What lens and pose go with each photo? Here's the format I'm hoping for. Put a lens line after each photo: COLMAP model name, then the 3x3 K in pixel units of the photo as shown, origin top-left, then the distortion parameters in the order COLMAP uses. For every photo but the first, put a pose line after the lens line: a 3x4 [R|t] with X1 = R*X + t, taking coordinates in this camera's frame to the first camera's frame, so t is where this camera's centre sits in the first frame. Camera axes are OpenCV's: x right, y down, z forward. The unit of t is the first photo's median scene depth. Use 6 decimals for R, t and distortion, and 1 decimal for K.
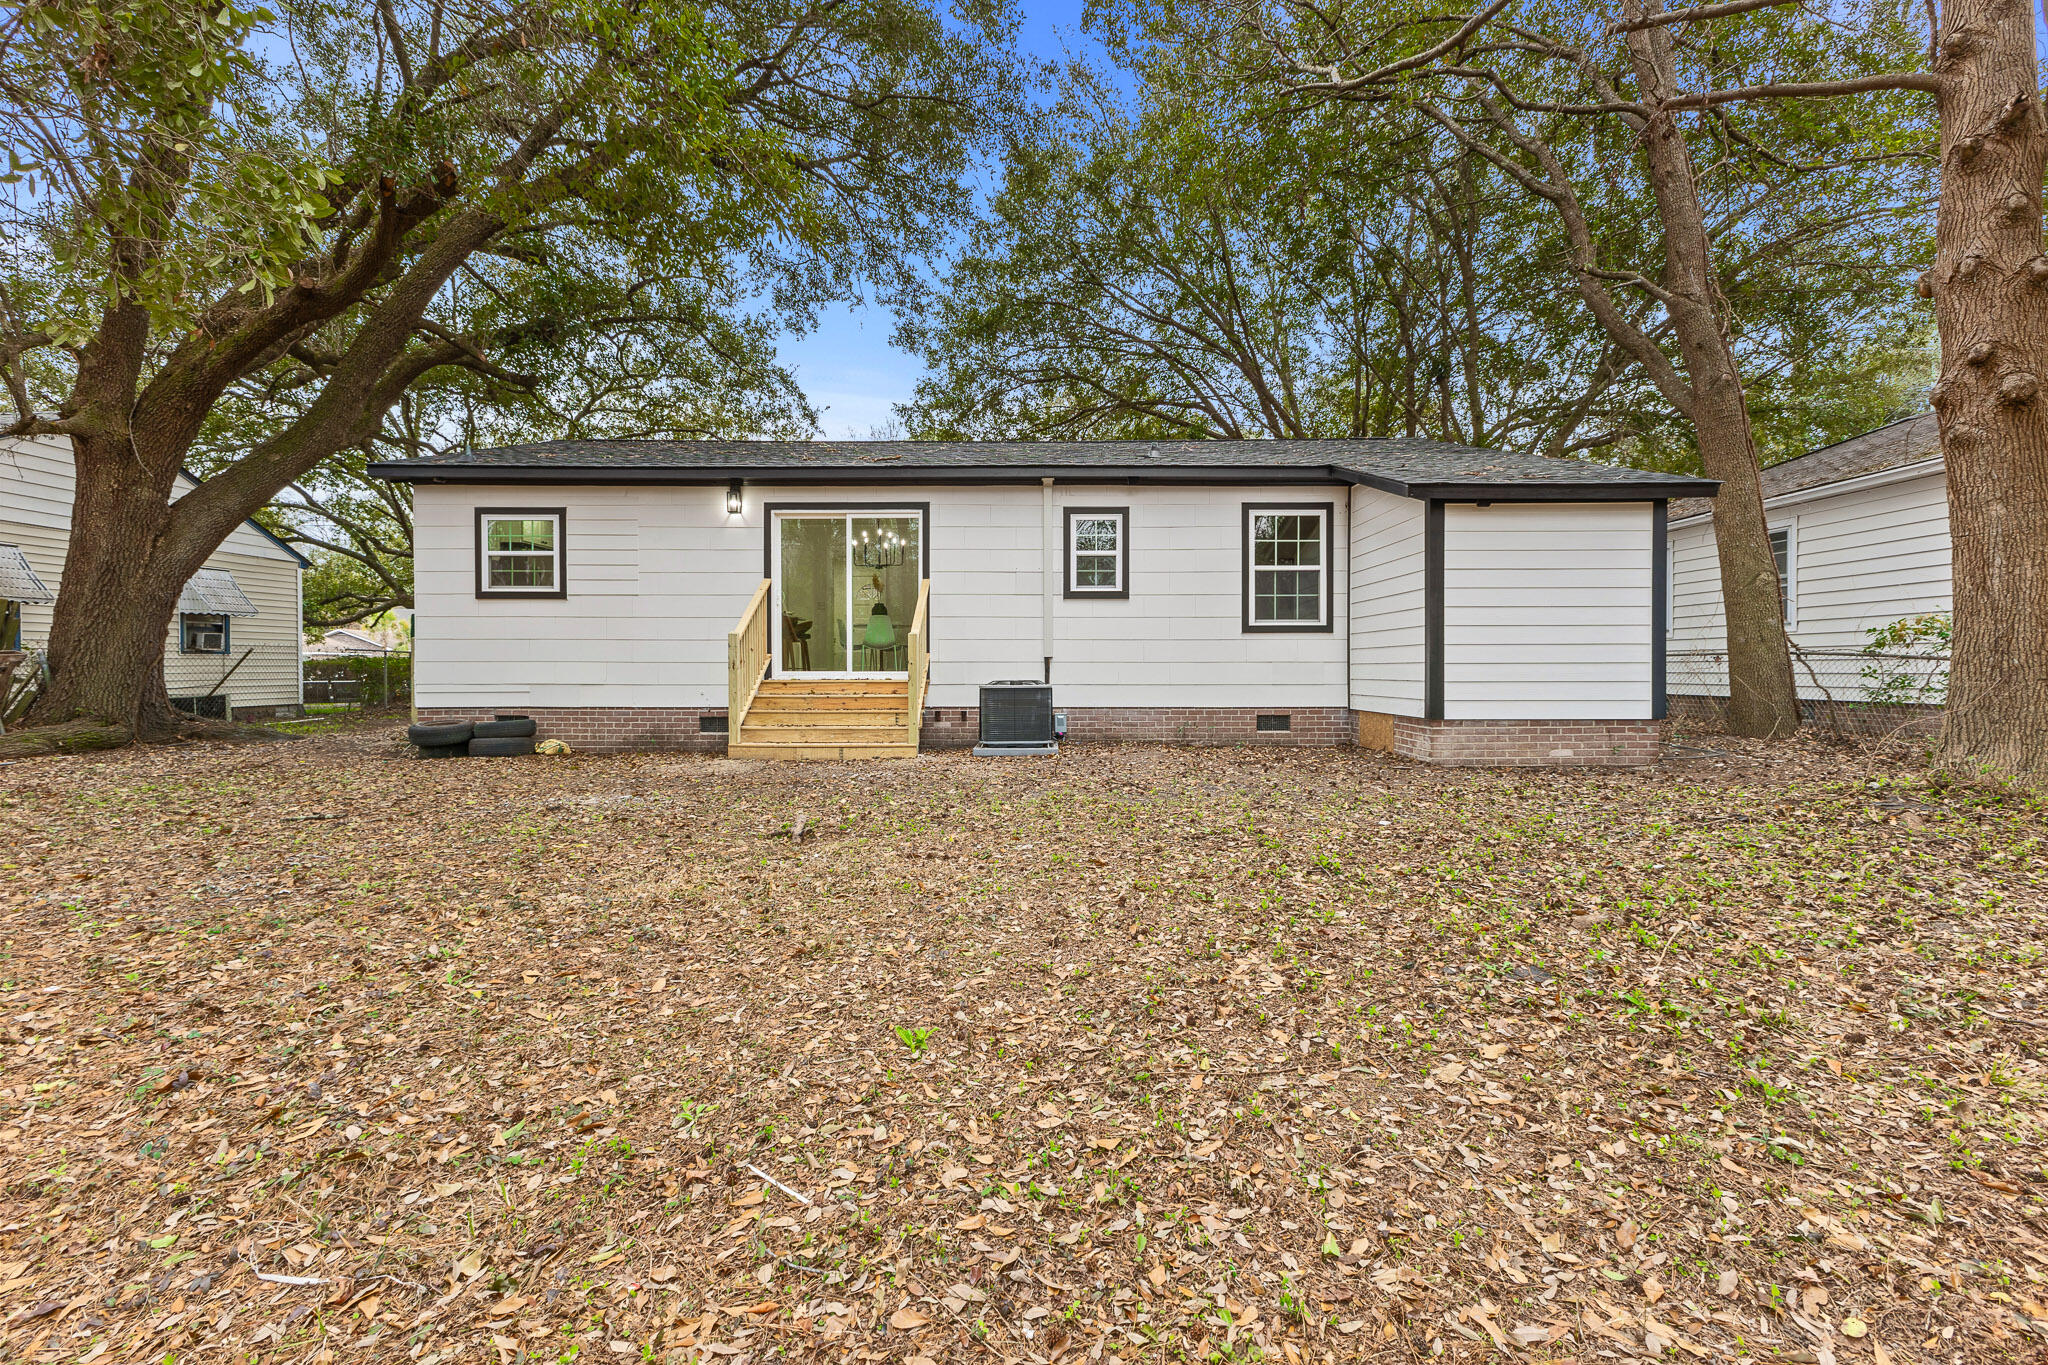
lens RADIAL K [[877.5, 0, 1027.7], [0, 877.5, 667.9], [0, 0, 1]] dist [0.006766, 0.000185]
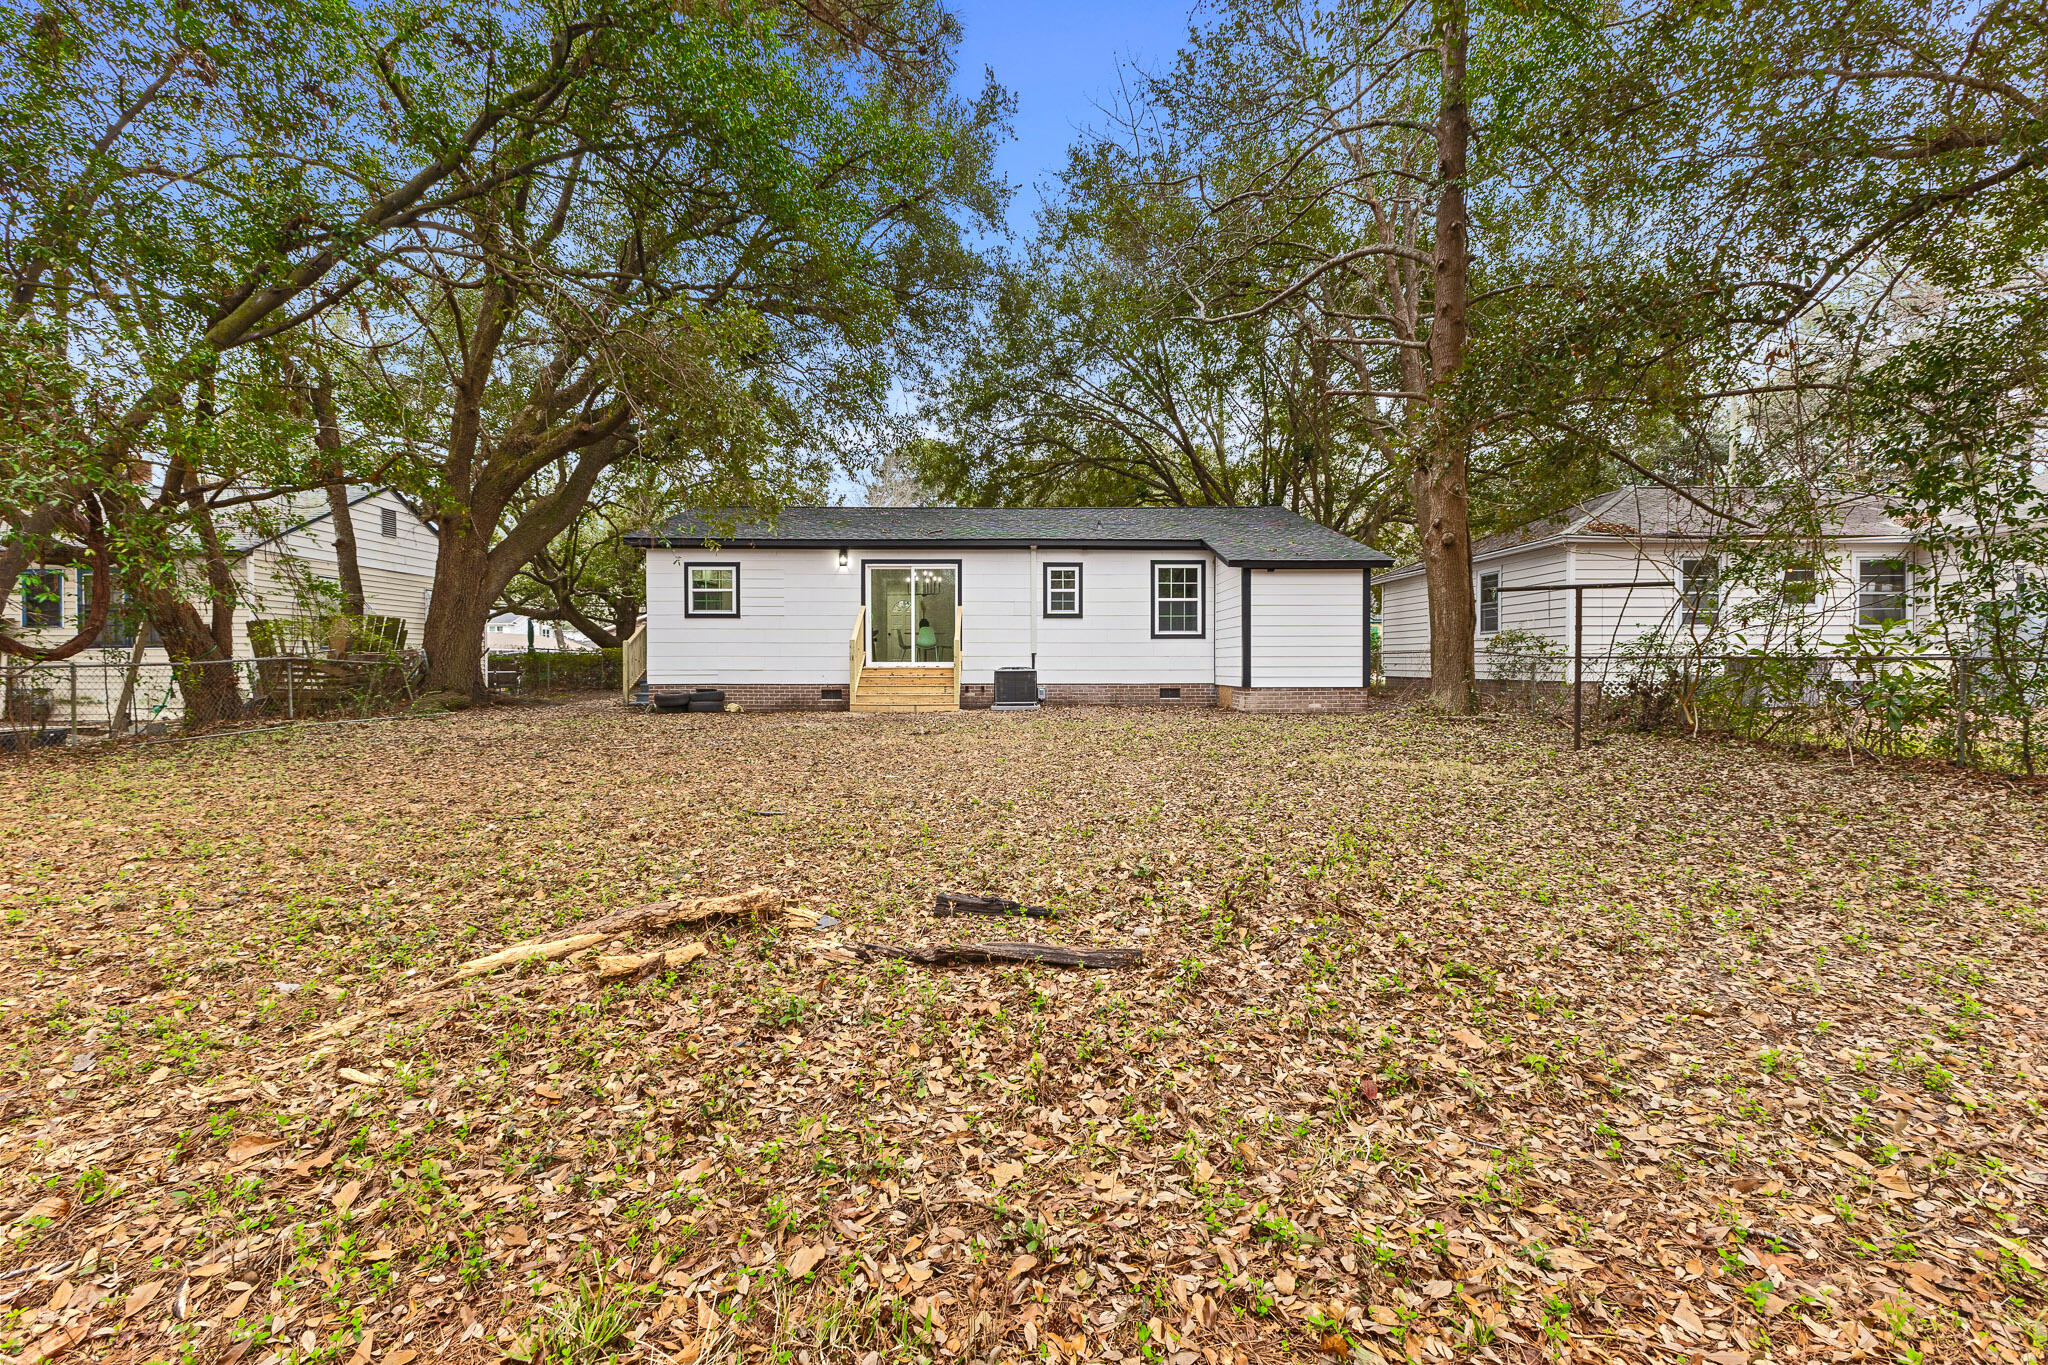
lens RADIAL K [[877.5, 0, 1027.7], [0, 877.5, 667.9], [0, 0, 1]] dist [0.006766, 0.000185]
pose [[0.999673, -0.000870, 0.025569, -0.030754], [0.000714, 0.999981, 0.006118, 0.004986], [-0.025574, -0.006098, 0.999654, -0.651945]]
